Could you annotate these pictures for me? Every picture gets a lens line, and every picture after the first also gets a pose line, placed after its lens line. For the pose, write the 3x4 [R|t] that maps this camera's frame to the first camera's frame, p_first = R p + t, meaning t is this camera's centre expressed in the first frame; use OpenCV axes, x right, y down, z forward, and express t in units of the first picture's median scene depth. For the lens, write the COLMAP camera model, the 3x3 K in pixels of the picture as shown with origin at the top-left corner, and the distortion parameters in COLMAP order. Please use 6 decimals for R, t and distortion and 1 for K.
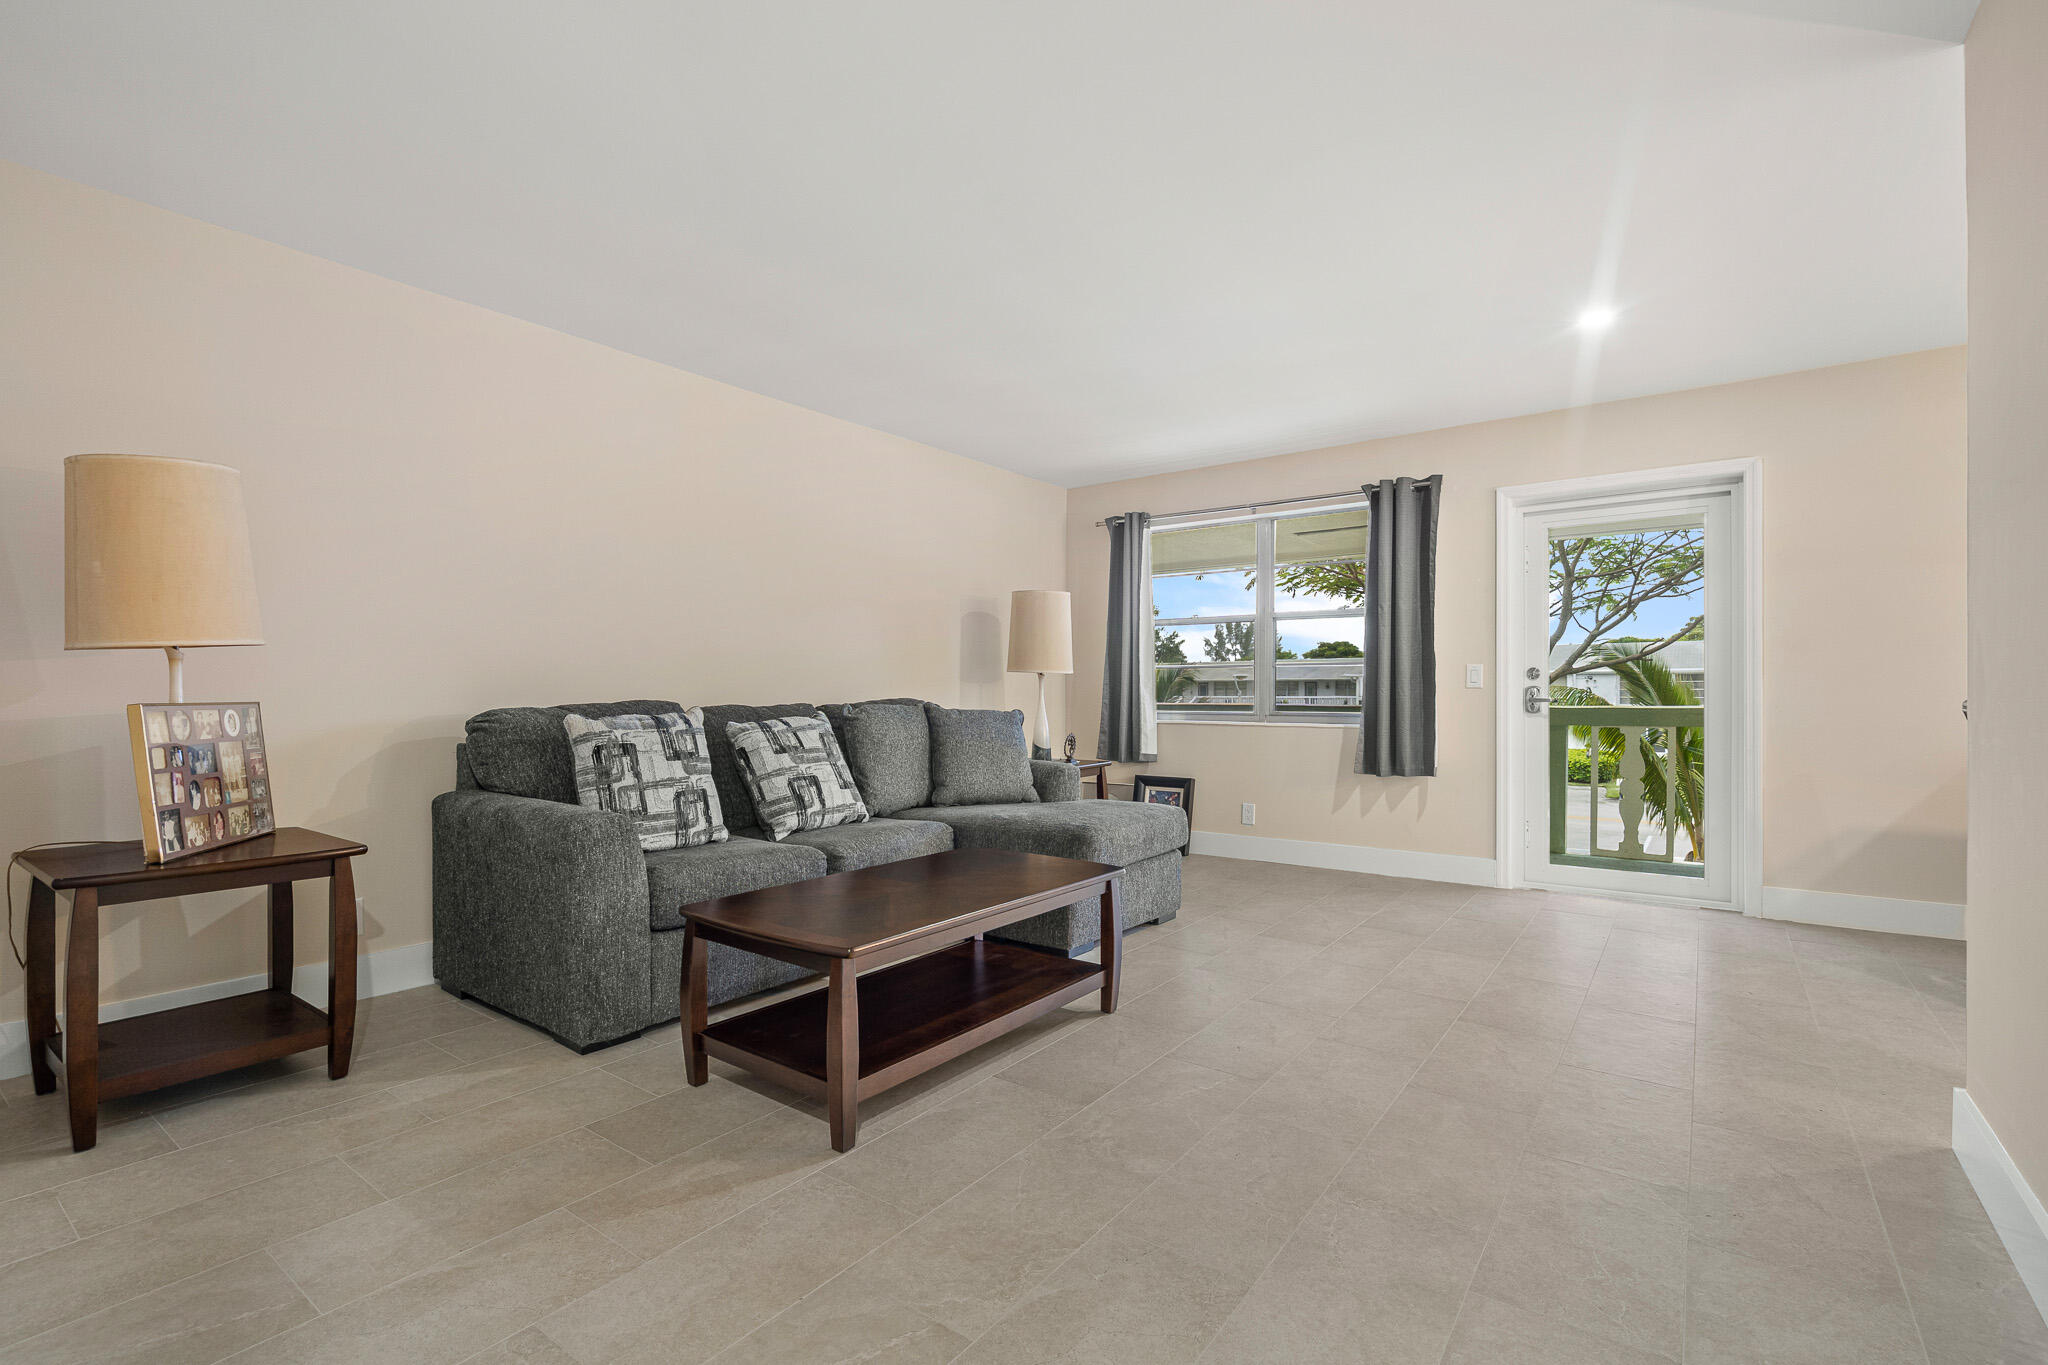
lens RADIAL K [[933.9, 0, 1014.6], [0, 933.9, 694.4], [0, 0, 1]] dist [-0.004668, 0.002630]
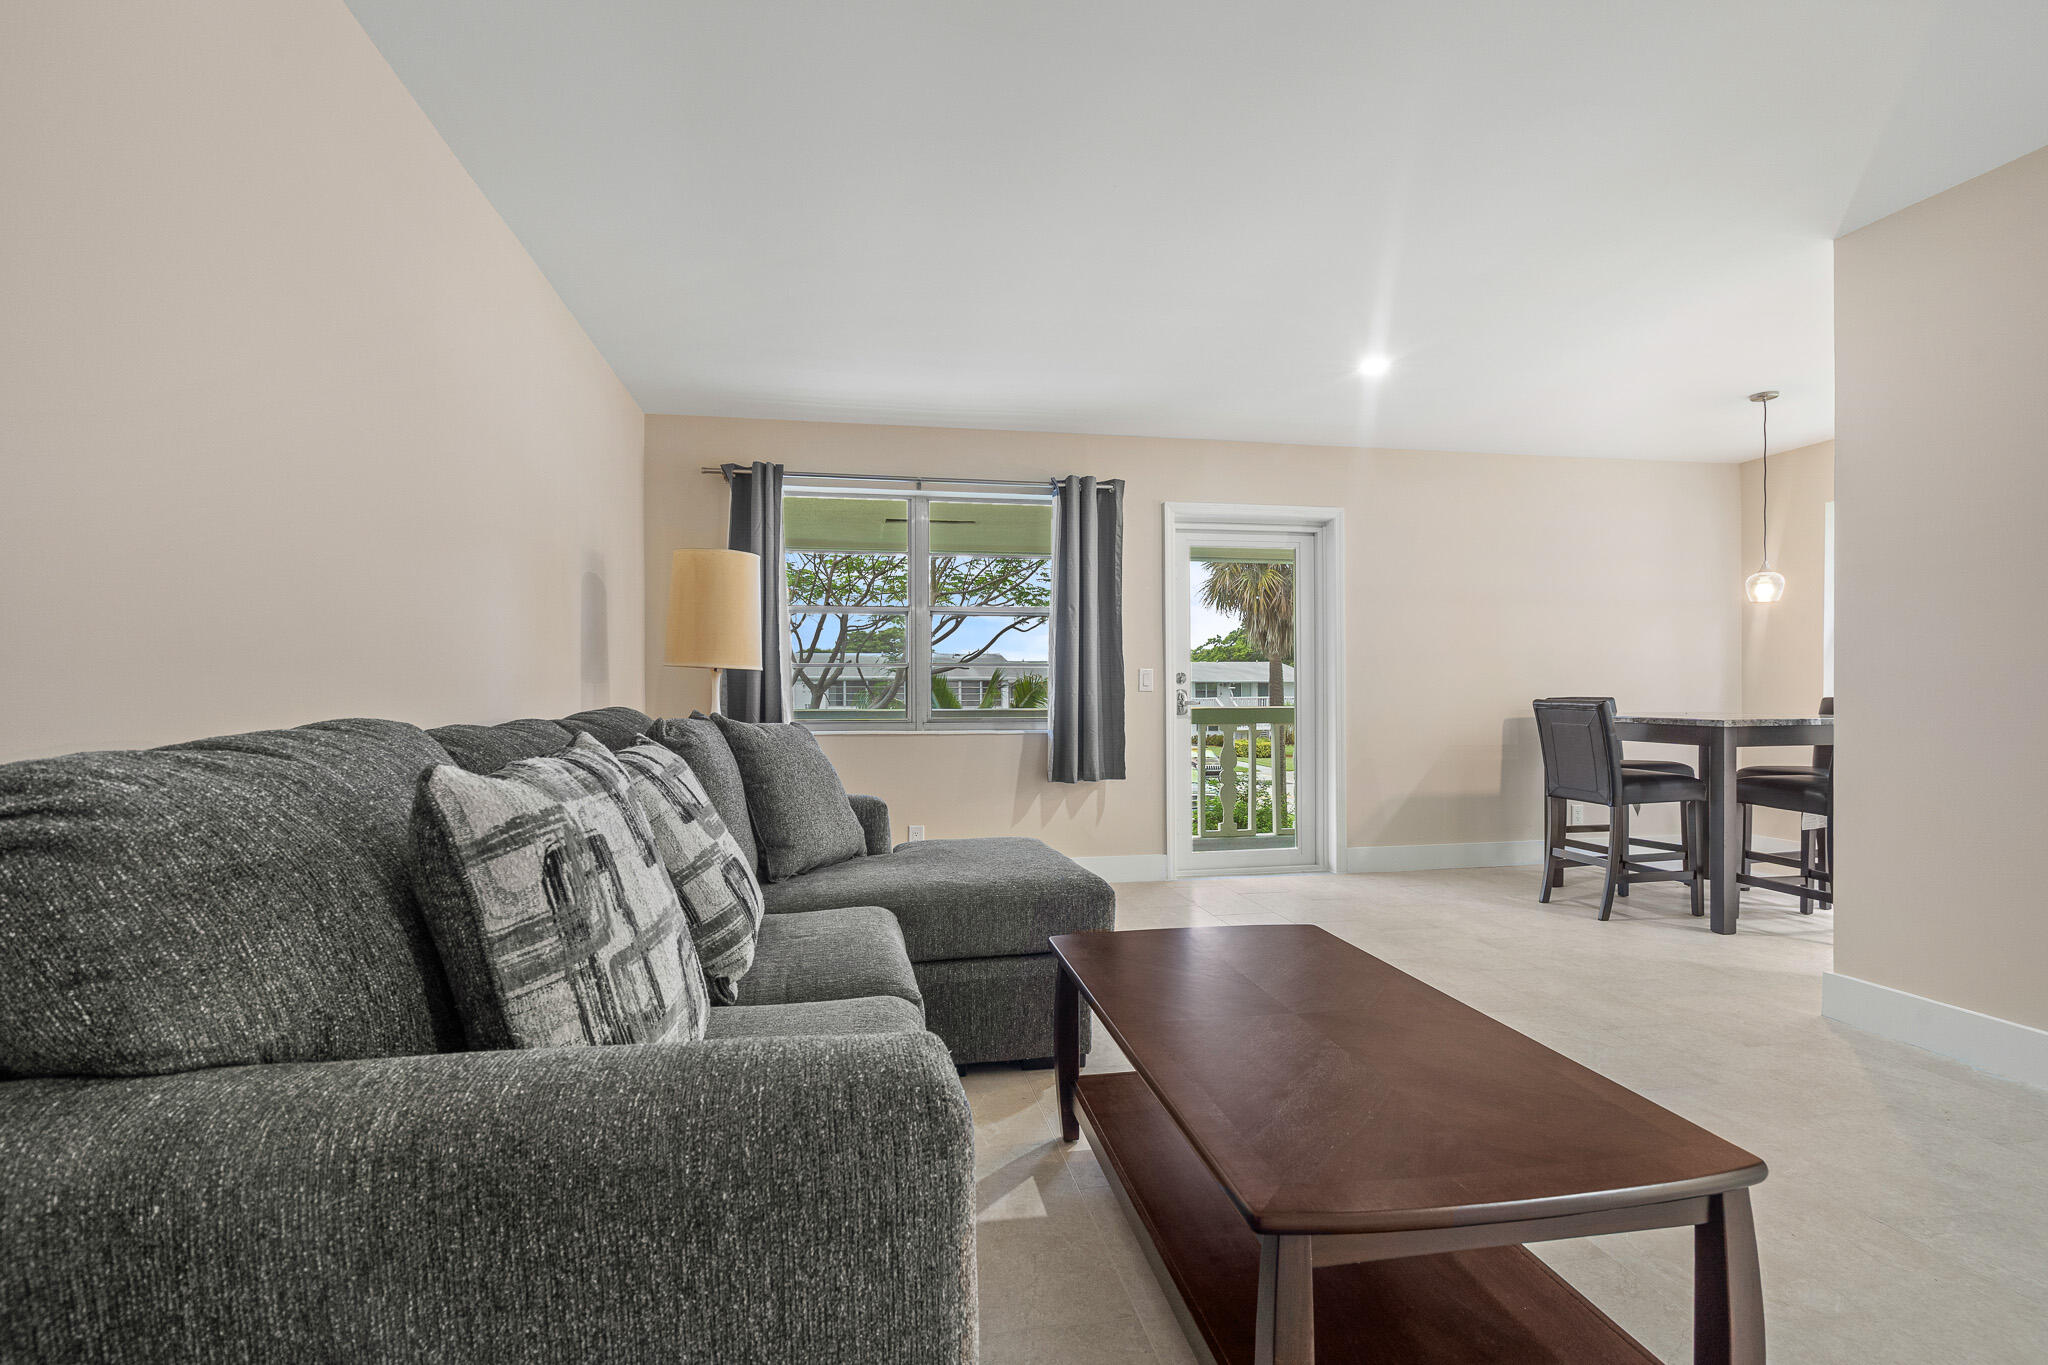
lens RADIAL K [[933.9, 0, 1039.5], [0, 933.9, 700.3], [0, 0, 1]] dist [-0.004668, 0.002630]
pose [[0.675006, -0.005869, 0.737788, -0.345354], [0.005335, 0.999981, 0.003073, -0.000941], [-0.737793, 0.001862, 0.675025, 0.376307]]
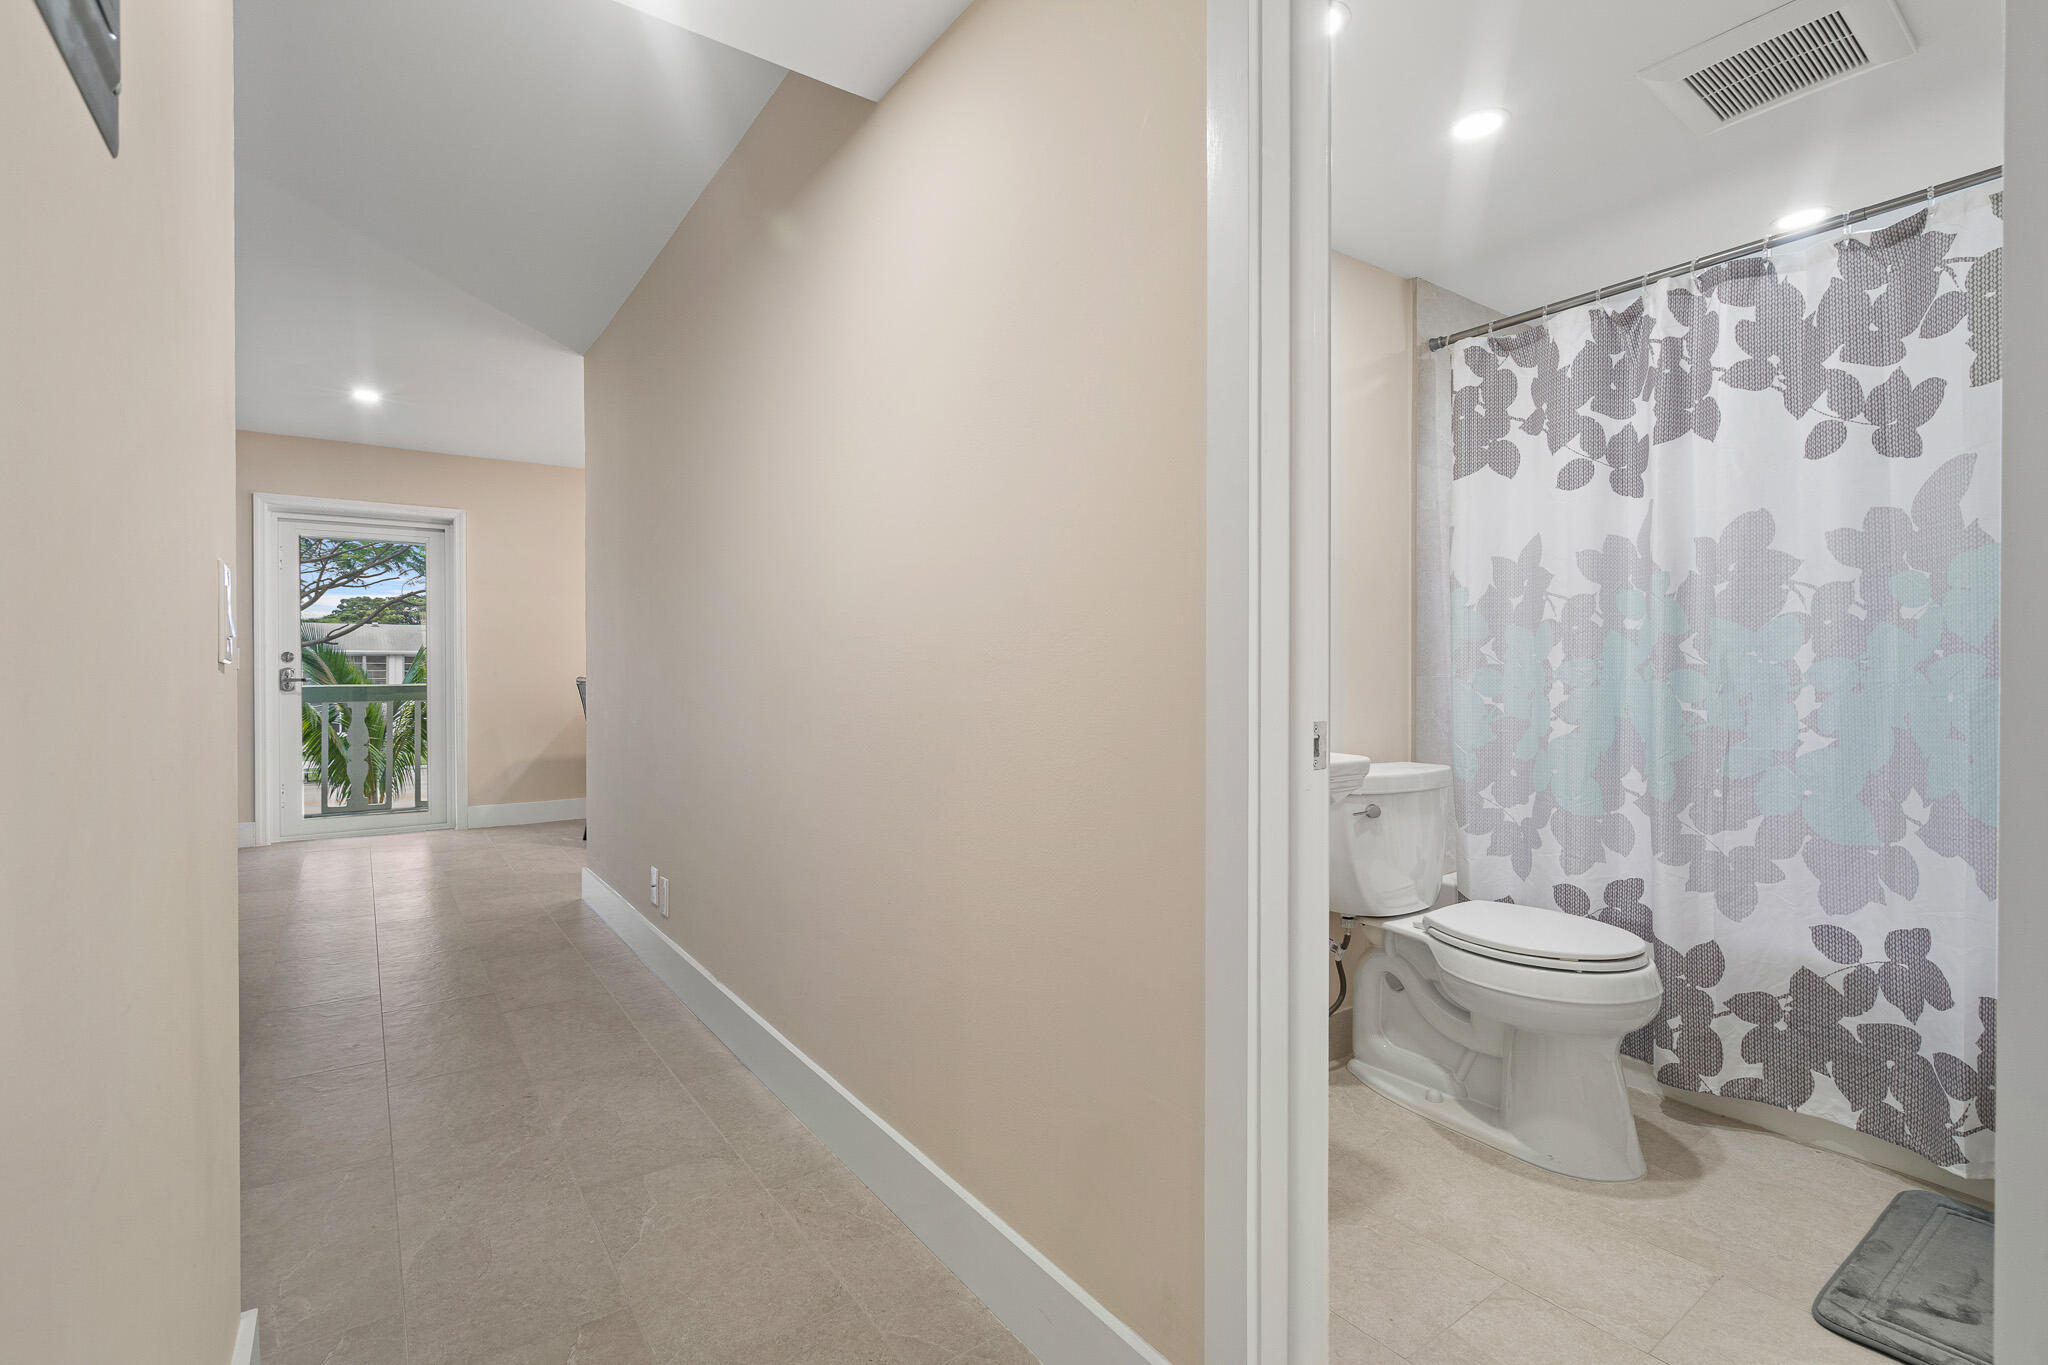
lens RADIAL K [[933.9, 0, 1011.4], [0, 933.9, 677.3], [0, 0, 1]] dist [-0.004668, 0.002630]
pose [[0.314660, -0.004234, 0.949195, -0.255021], [0.003454, 0.999989, 0.003315, 0.001723], [-0.949198, 0.002235, 0.314671, -0.215648]]
